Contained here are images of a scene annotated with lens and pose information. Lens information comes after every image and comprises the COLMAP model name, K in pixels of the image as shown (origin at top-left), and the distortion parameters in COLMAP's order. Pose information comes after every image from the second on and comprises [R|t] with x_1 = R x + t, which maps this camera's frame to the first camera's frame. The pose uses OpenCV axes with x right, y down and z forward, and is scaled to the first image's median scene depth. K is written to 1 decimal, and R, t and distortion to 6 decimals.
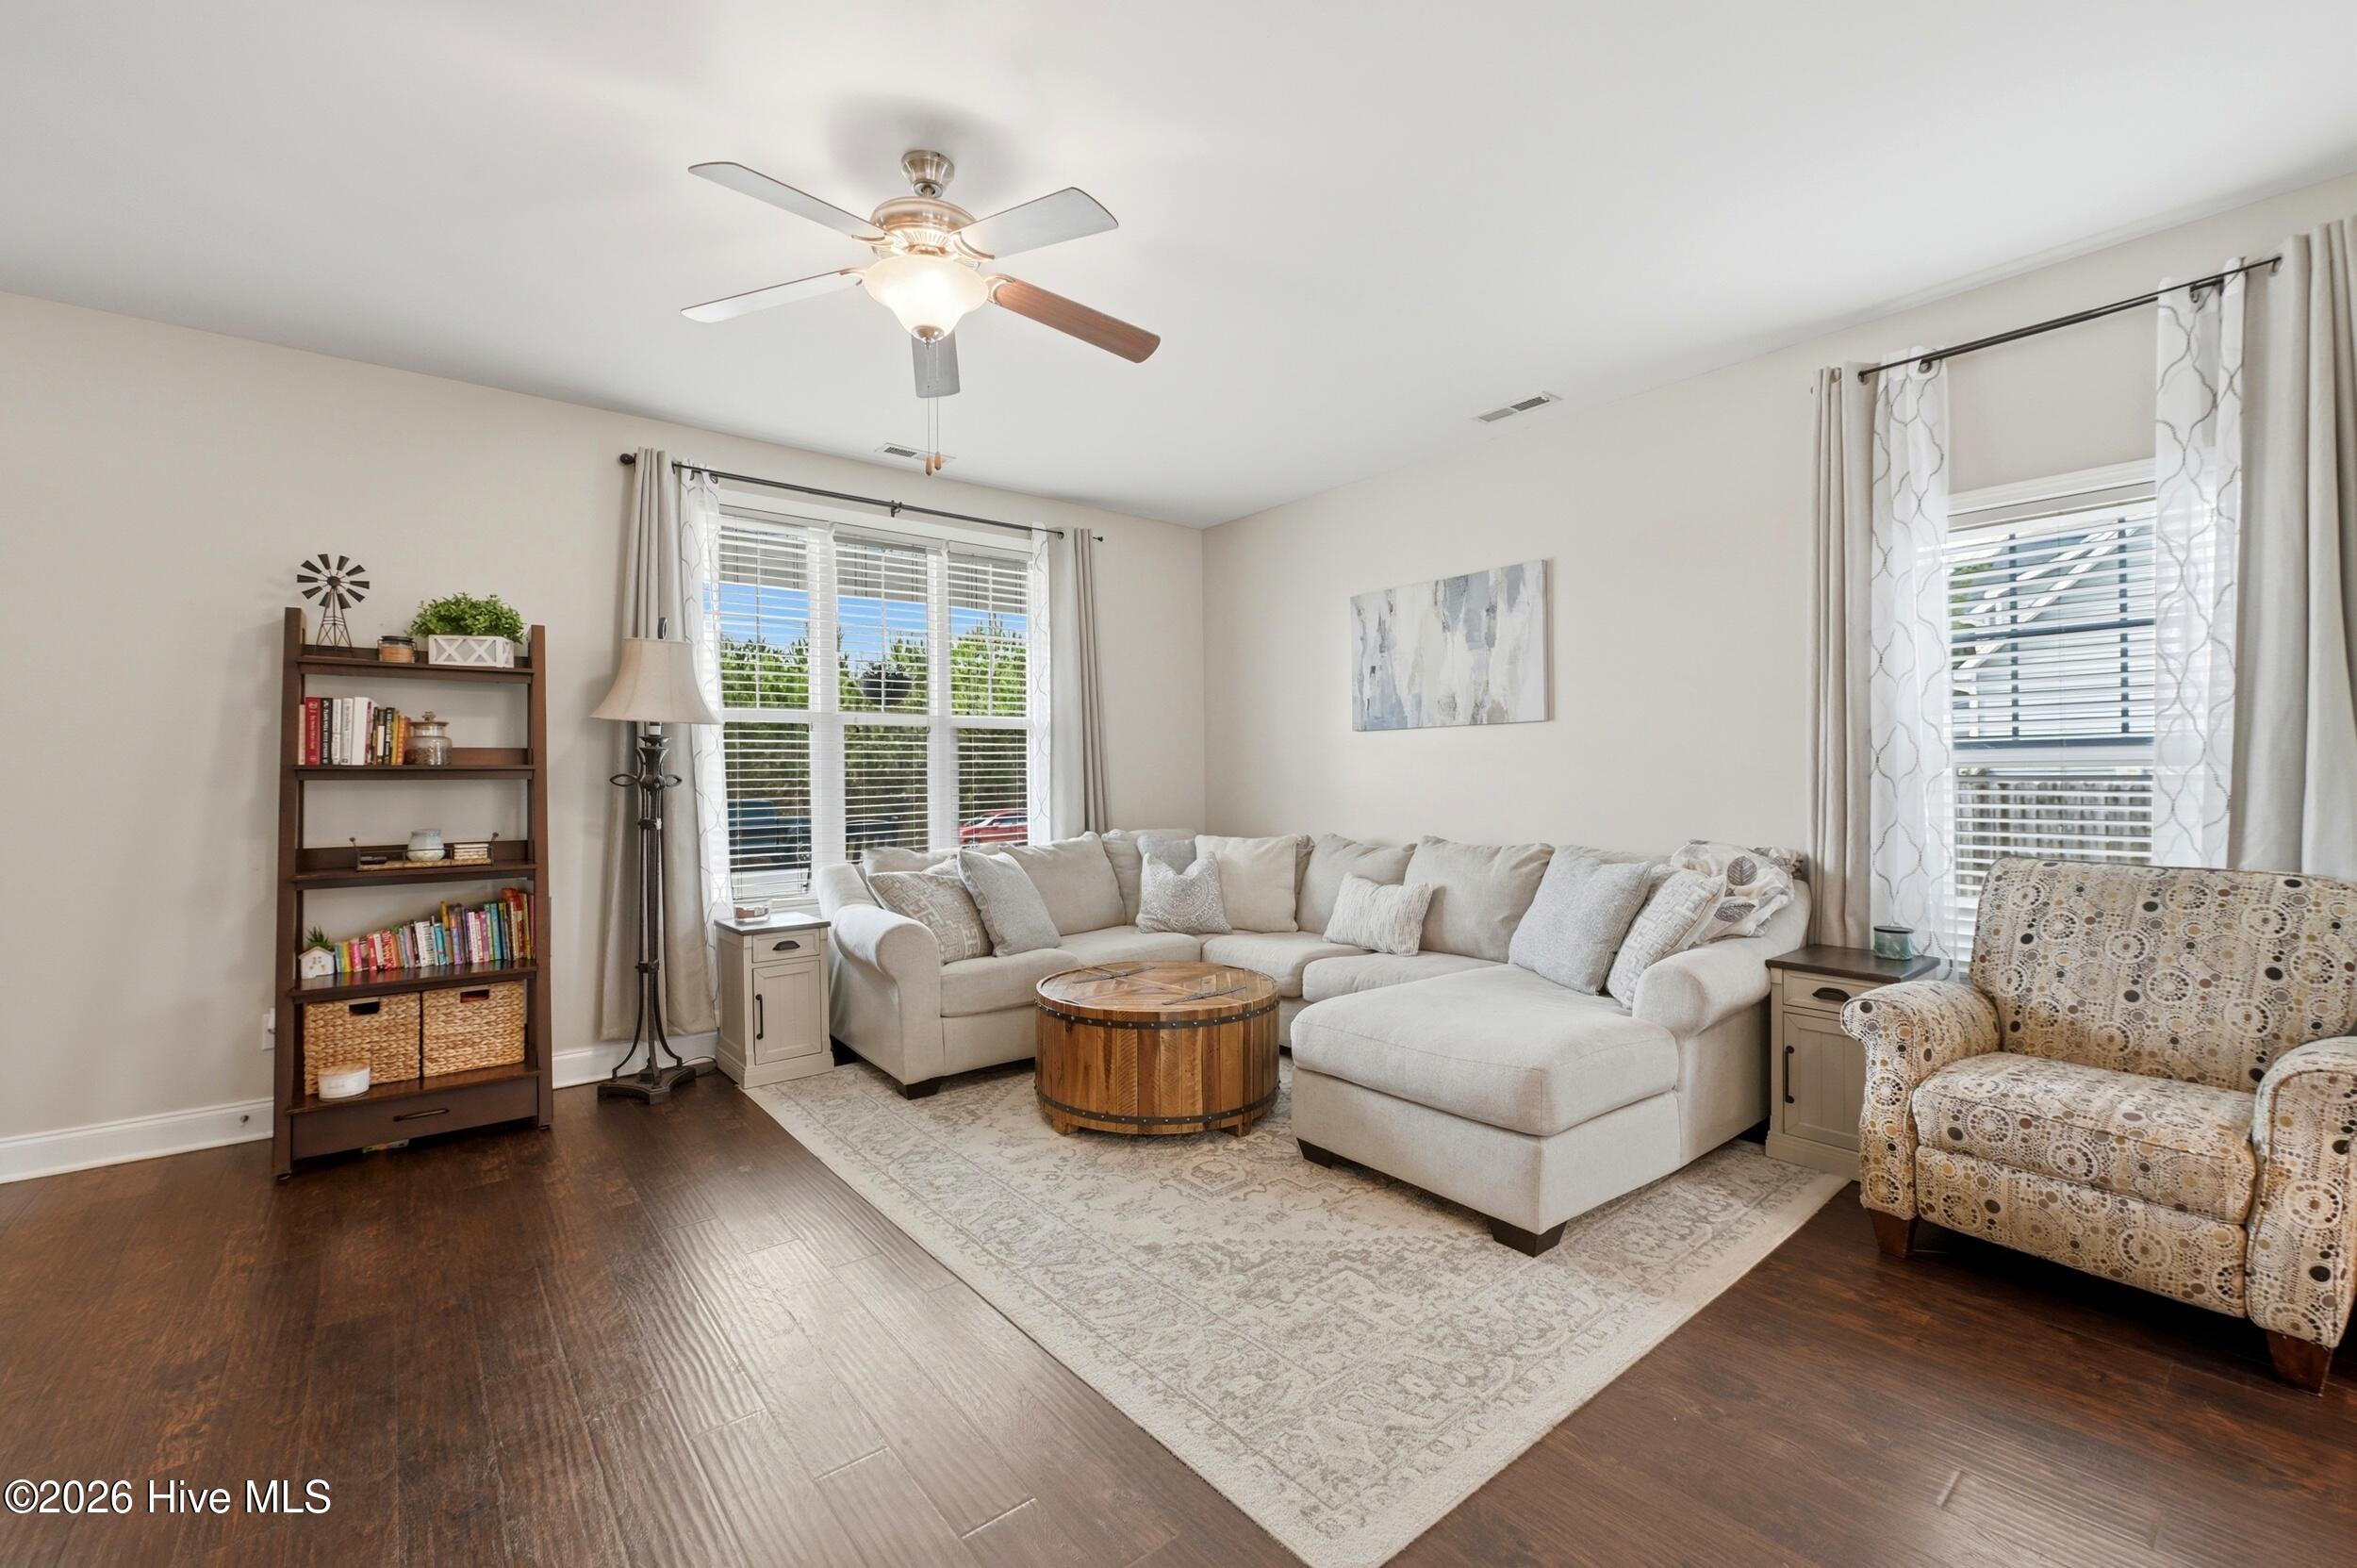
lens RADIAL K [[959.0, 0, 1191.7], [0, 959.0, 780.5], [0, 0, 1]] dist [-0.010612, 0.000157]
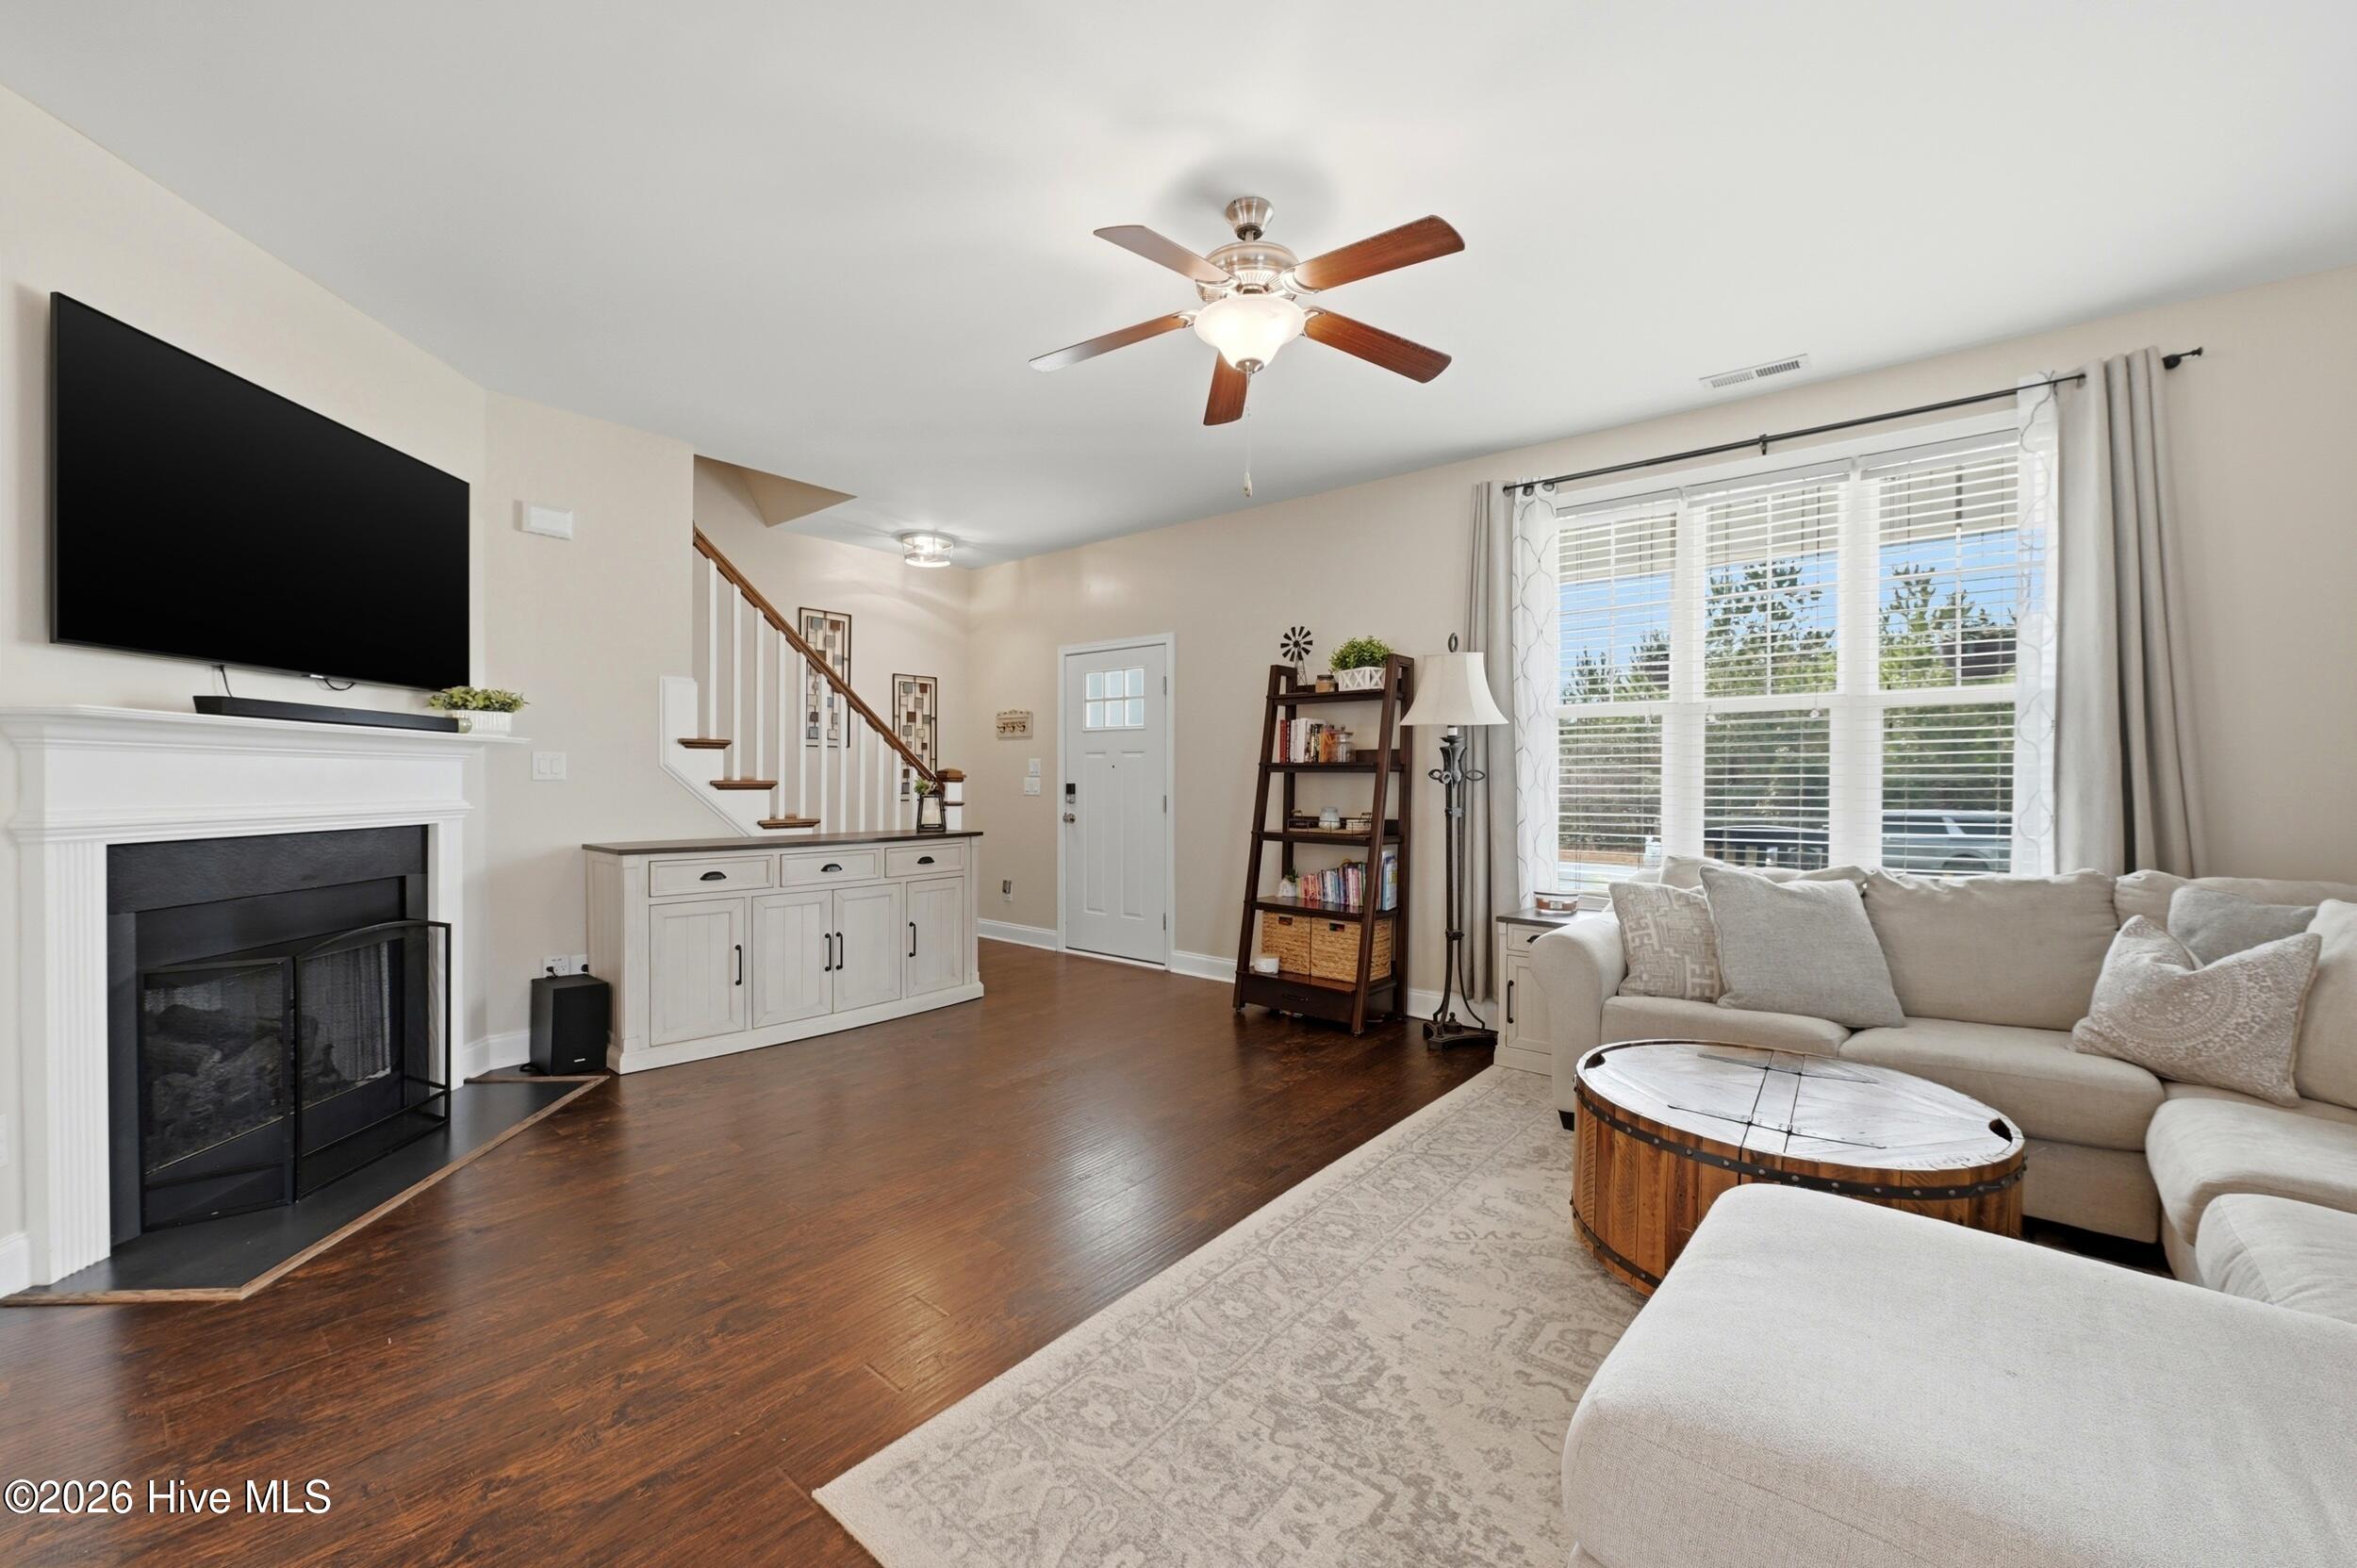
lens RADIAL K [[959.0, 0, 1191.7], [0, 959.0, 780.5], [0, 0, 1]] dist [-0.010612, 0.000157]
pose [[0.171099, 0.014072, -0.985153, 0.577839], [-0.008140, 0.999884, 0.012869, -0.005282], [0.985220, 0.005817, 0.171194, 0.535337]]
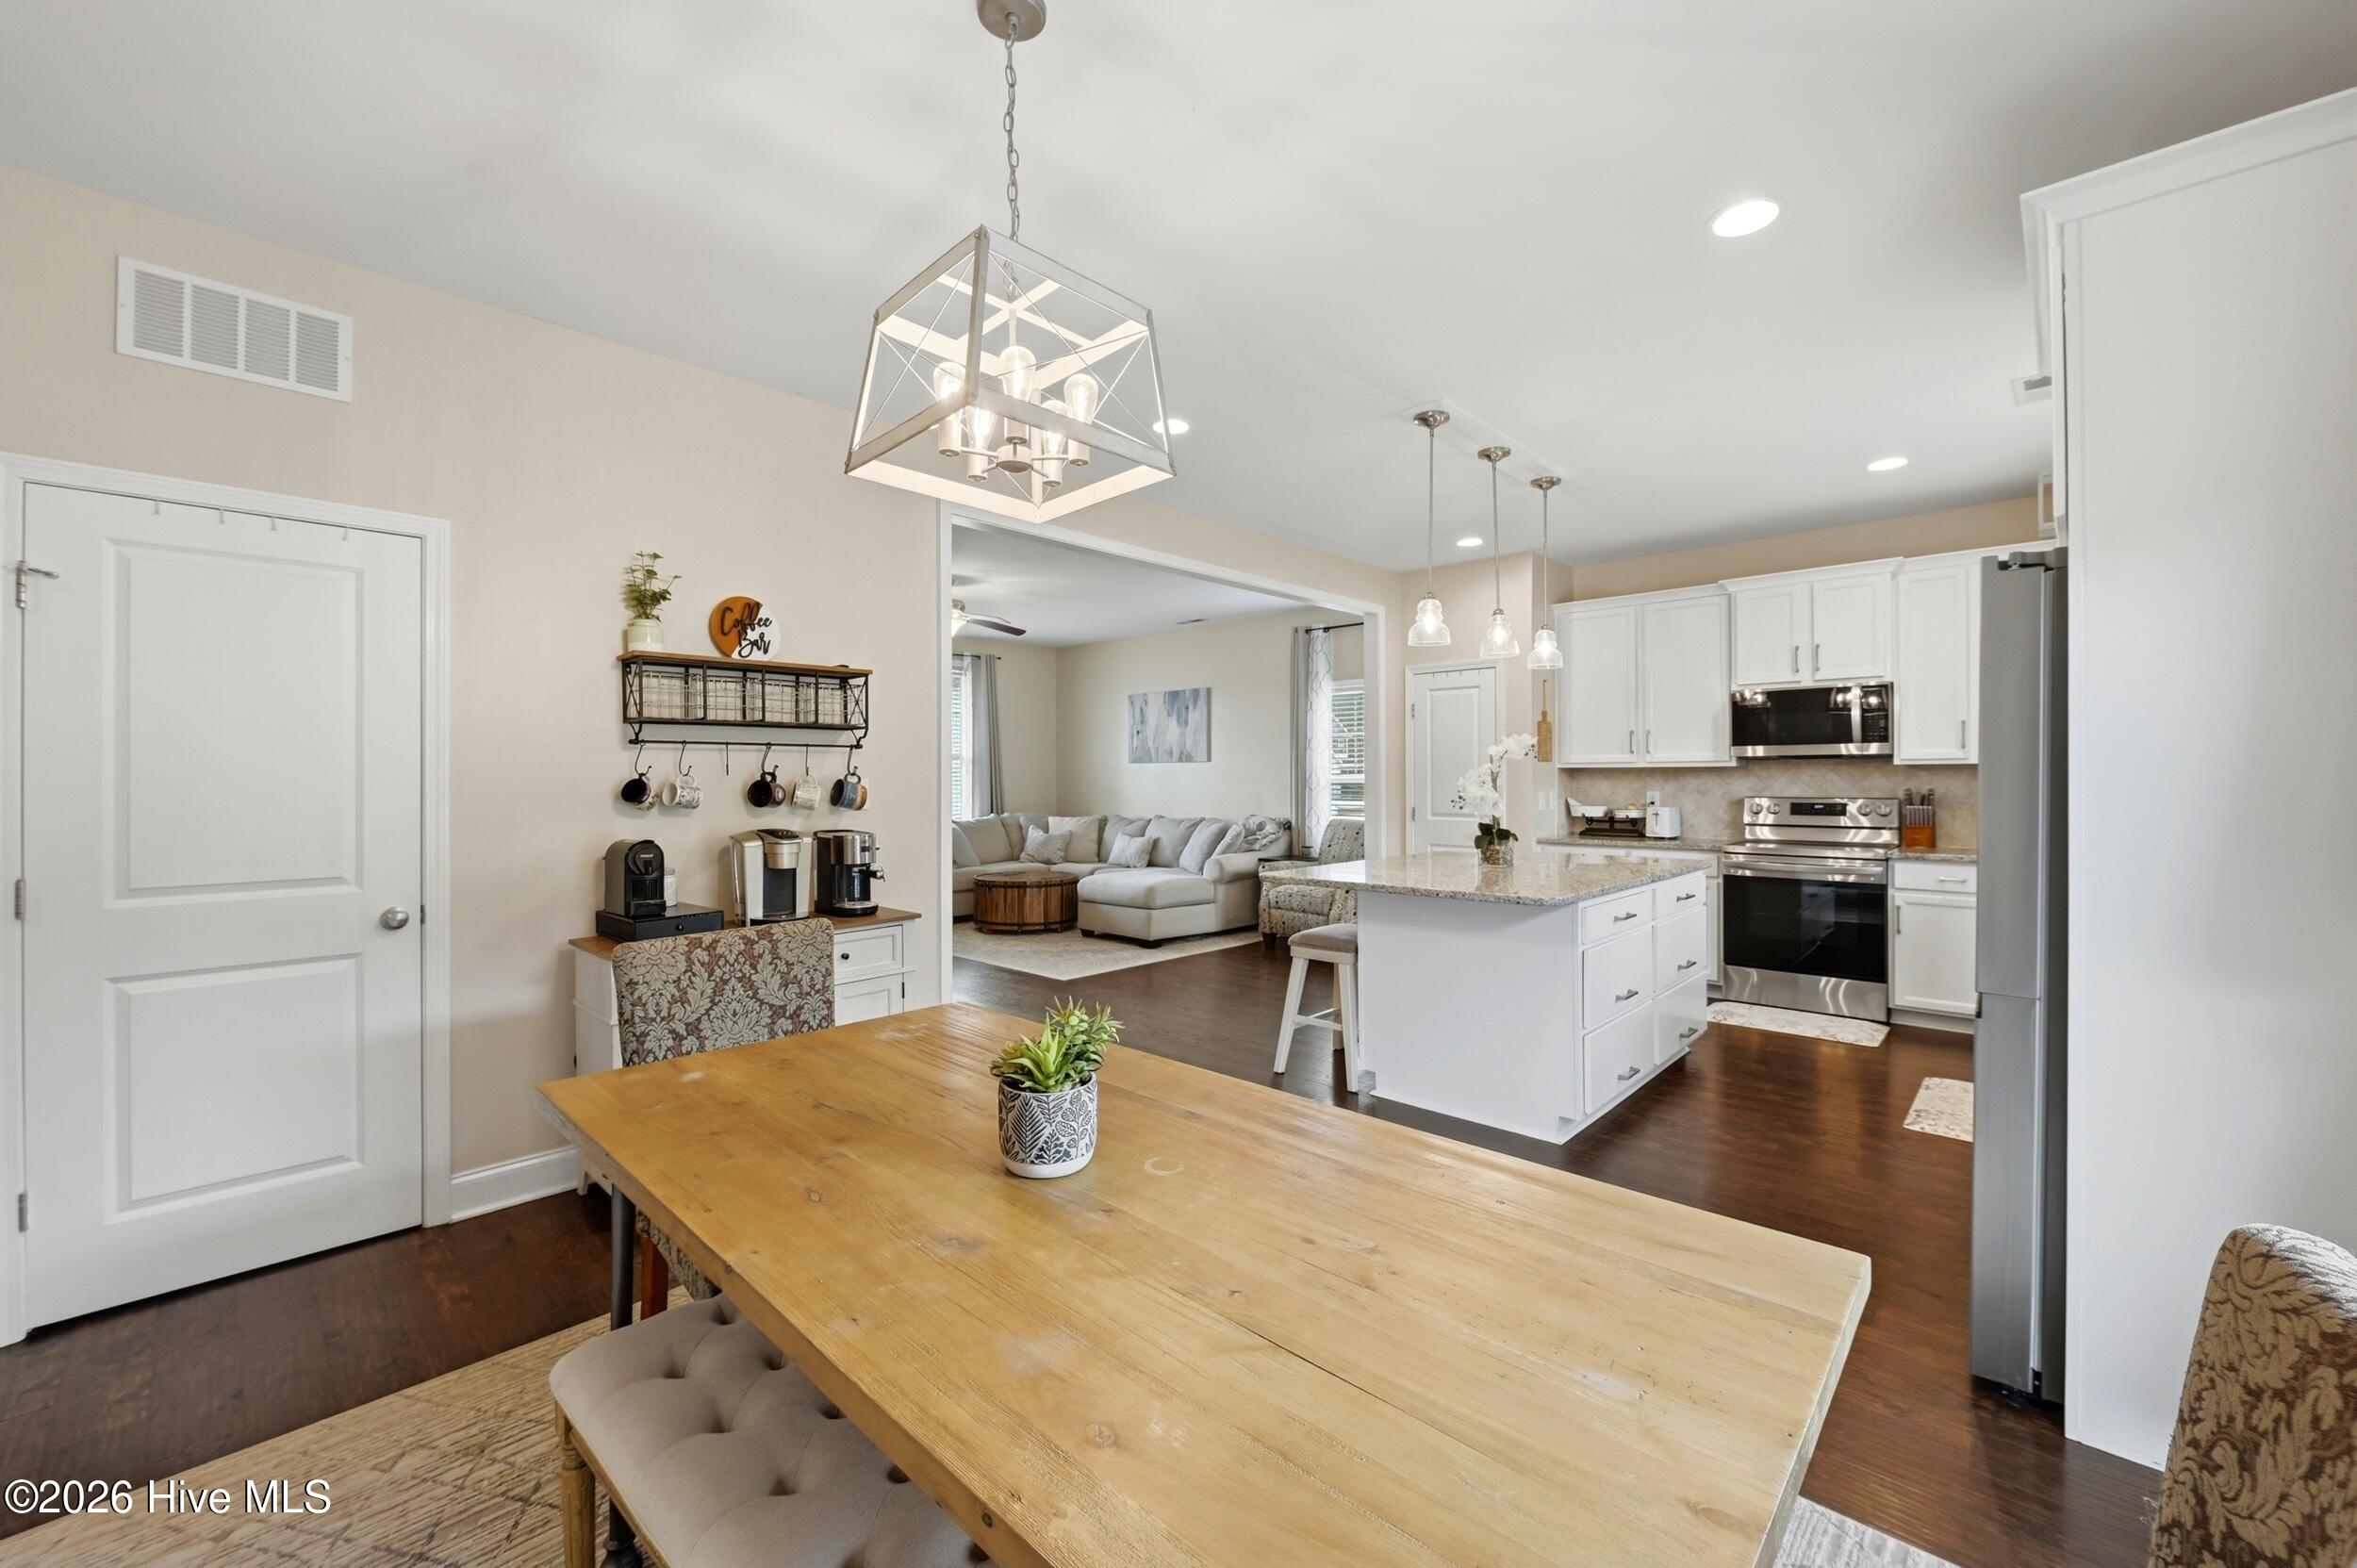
lens RADIAL K [[959.0, 0, 1191.7], [0, 959.0, 780.5], [0, 0, 1]] dist [-0.010612, 0.000157]
pose [[0.993189, 0.002694, 0.116487, 0.099276], [-0.003338, 0.999980, 0.005327, -0.038036], [-0.116471, -0.005680, 0.993178, -1.484432]]
